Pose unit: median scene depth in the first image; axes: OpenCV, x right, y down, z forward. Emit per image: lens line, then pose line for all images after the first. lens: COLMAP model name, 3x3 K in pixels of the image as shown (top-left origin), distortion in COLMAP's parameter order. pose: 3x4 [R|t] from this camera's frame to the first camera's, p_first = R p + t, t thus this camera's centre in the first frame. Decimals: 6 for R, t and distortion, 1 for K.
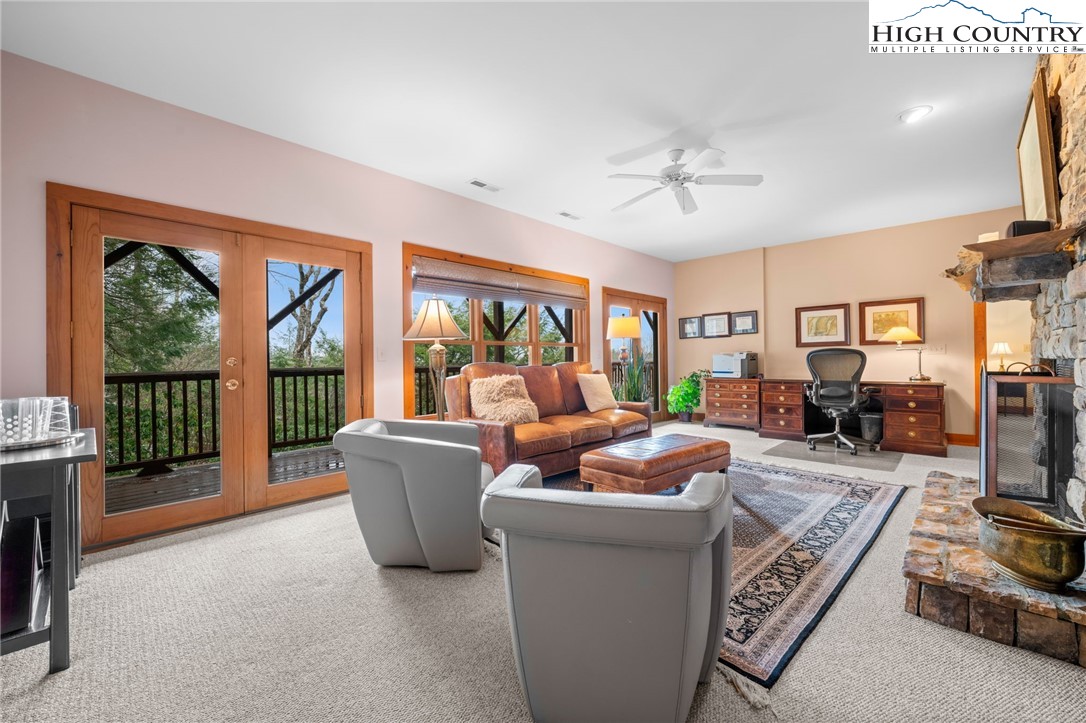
lens RADIAL K [[434.4, 0, 531.6], [0, 434.4, 362.0], [0, 0, 1]] dist [-0.001700, 0.000028]
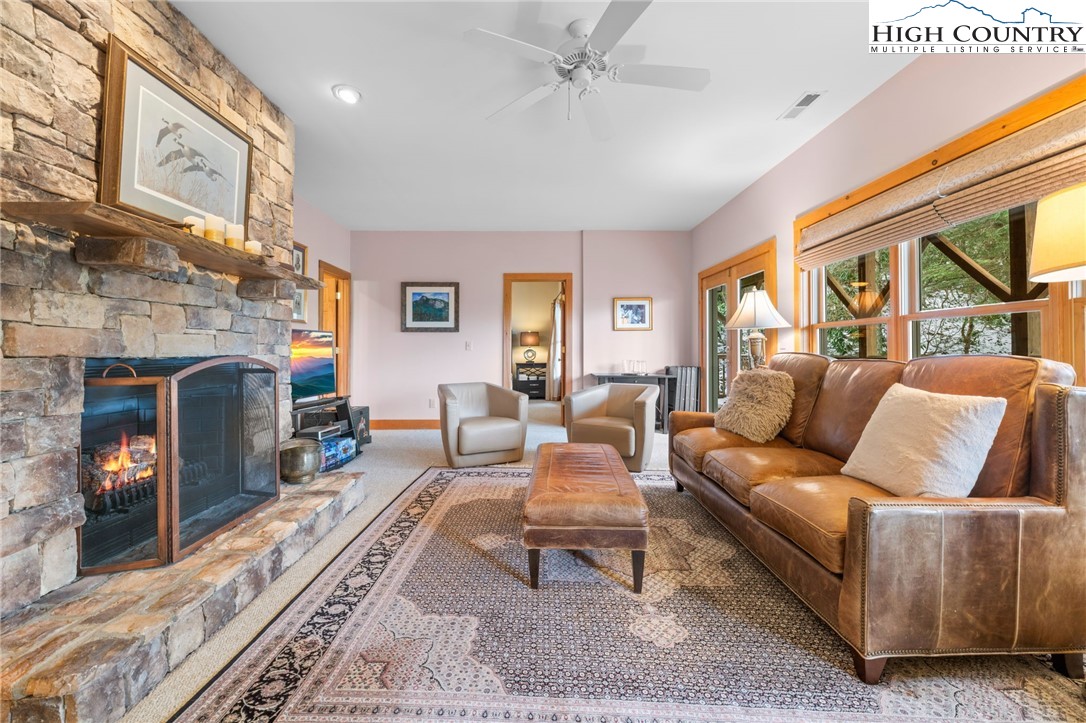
lens RADIAL K [[434.4, 0, 540.8], [0, 434.4, 343.8], [0, 0, 1]] dist [-0.001700, 0.000028]
pose [[-0.689745, 0.001880, -0.724050, 0.584119], [0.006720, 0.999970, -0.003804, -0.010319], [0.724022, -0.007489, -0.689737, 0.970776]]
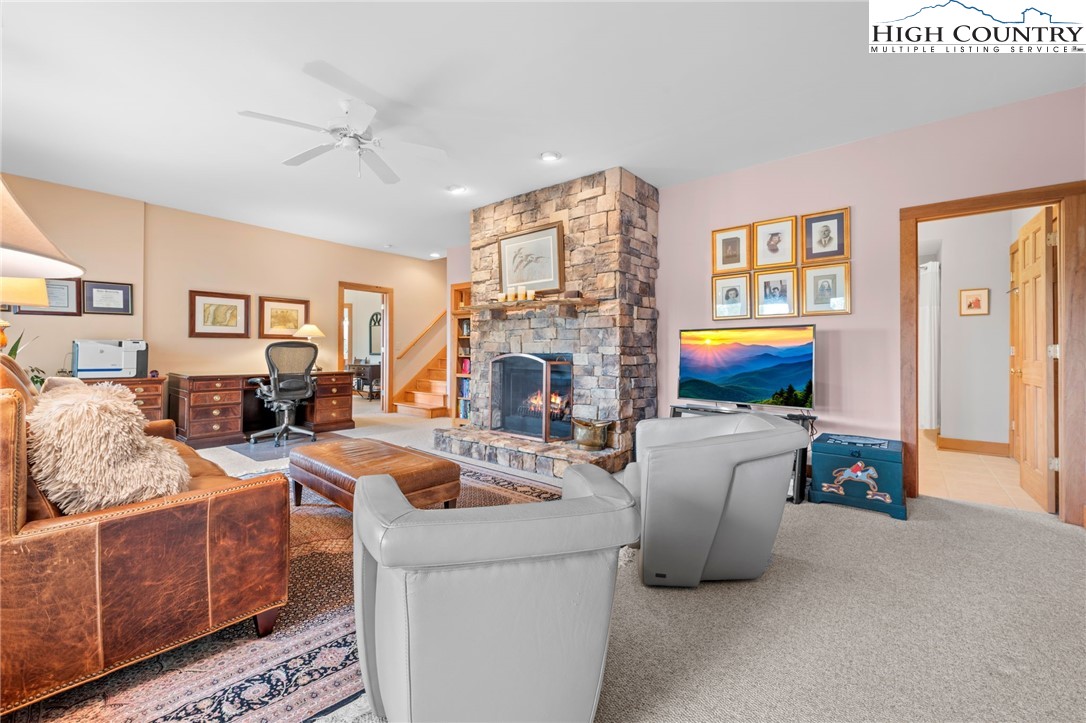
lens RADIAL K [[455.1, 0, 550.1], [0, 455.1, 346.8], [0, 0, 1]] dist [-0.001222, 0.000118]
pose [[-0.103579, 0.023242, 0.994350, -0.404000], [0.001152, 0.999729, -0.023248, 0.006524], [-0.994621, -0.001263, -0.103578, 0.491414]]
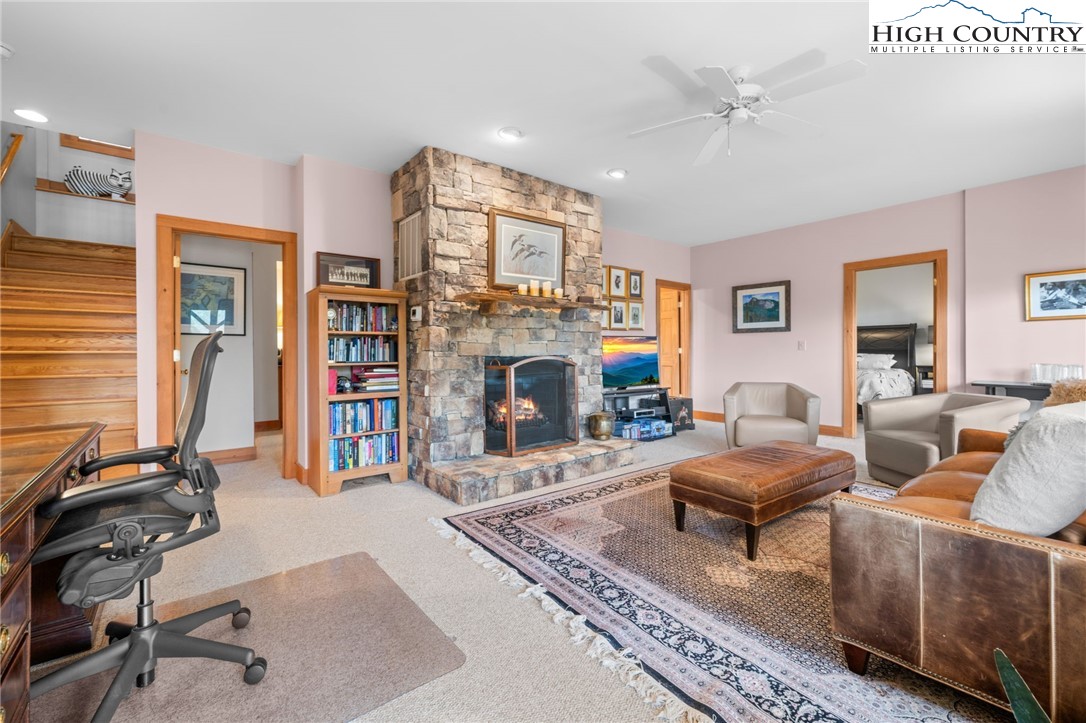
lens RADIAL K [[455.1, 0, 550.5], [0, 455.1, 348.6], [0, 0, 1]] dist [-0.001222, 0.000118]
pose [[-0.996583, 0.018823, 0.080425, 0.412801], [0.018775, 0.999823, -0.001350, -0.013290], [-0.080437, 0.000164, -0.996760, 1.252364]]
